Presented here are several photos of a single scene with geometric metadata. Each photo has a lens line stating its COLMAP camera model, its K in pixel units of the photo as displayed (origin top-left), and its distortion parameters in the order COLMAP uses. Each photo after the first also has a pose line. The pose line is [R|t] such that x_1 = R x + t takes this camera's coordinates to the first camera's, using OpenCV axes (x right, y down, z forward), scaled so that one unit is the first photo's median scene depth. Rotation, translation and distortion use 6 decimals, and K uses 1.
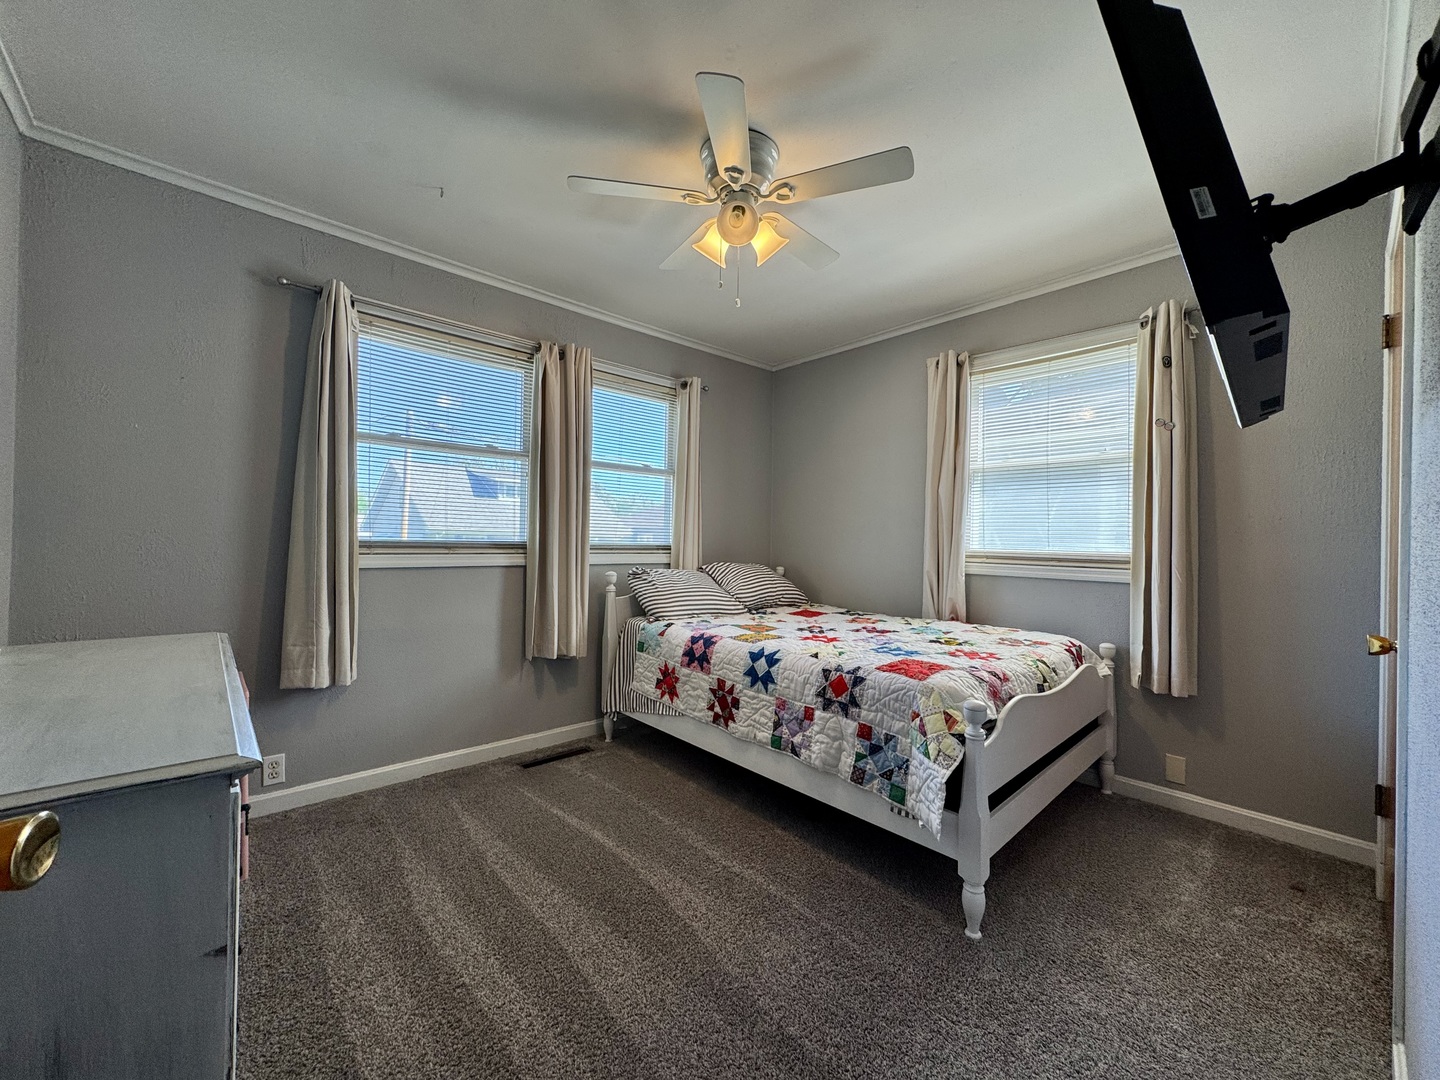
lens RADIAL K [[571.7, 0, 717.8], [0, 571.7, 535.1], [0, 0, 1]] dist [-0.001590, 0.000245]
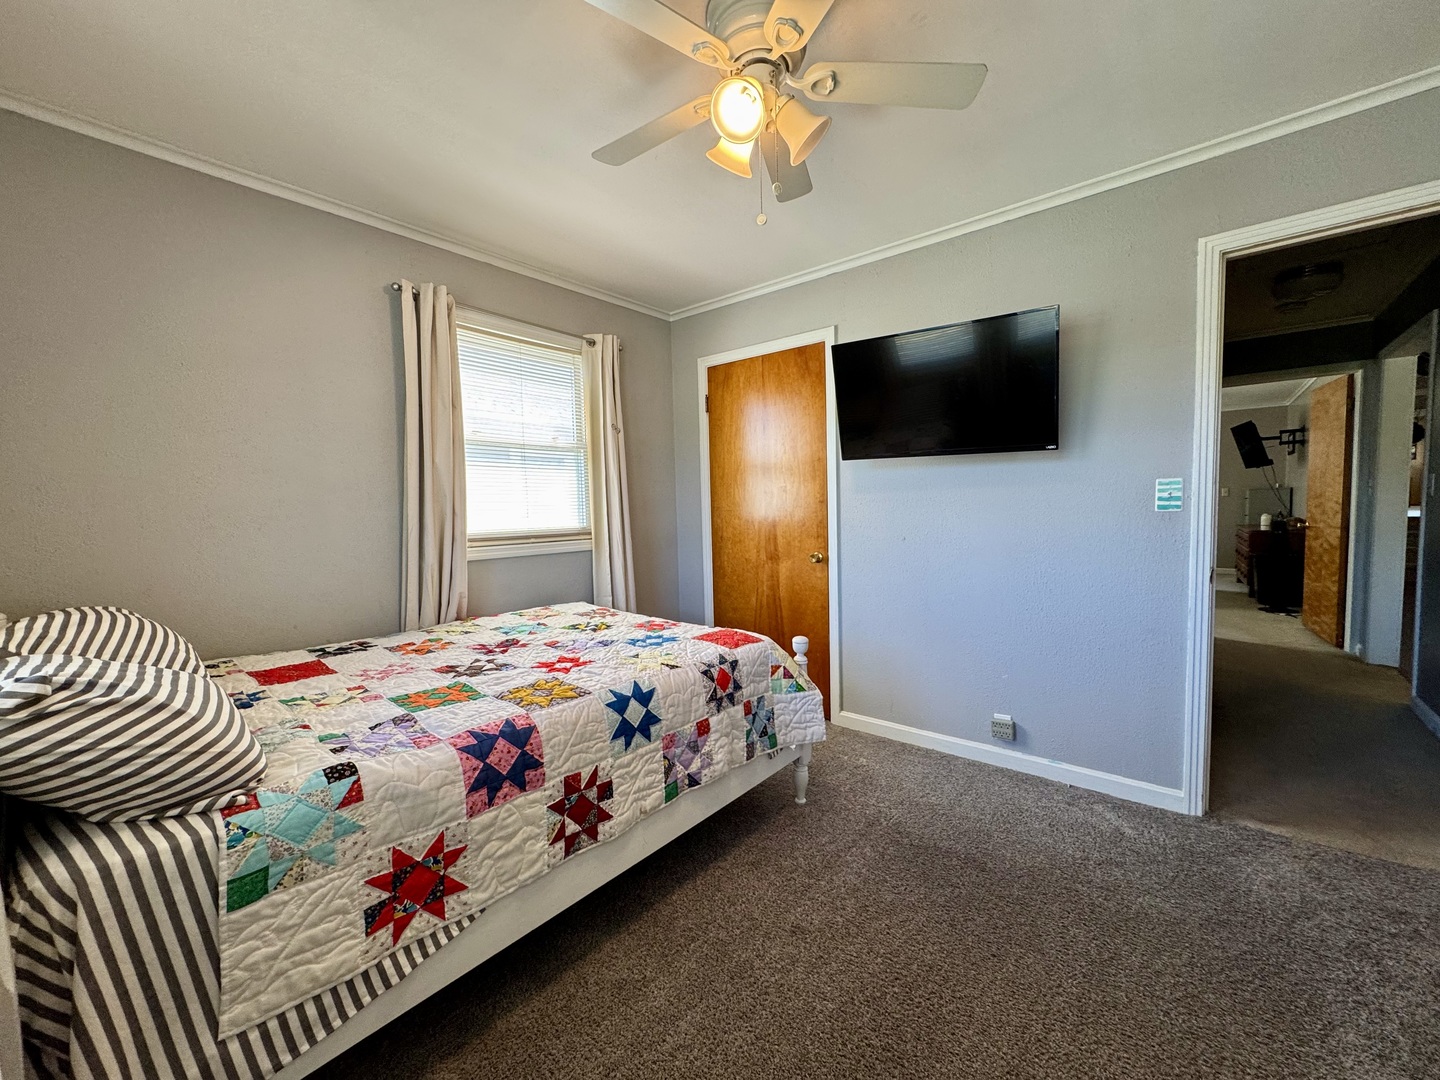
lens RADIAL K [[571.7, 0, 732.3], [0, 571.7, 529.6], [0, 0, 1]] dist [-0.001590, 0.000245]
pose [[-0.157681, -0.057782, 0.985798, -0.606809], [0.004132, 0.998239, 0.059172, -0.036534], [-0.987482, 0.013404, -0.157164, 0.955524]]
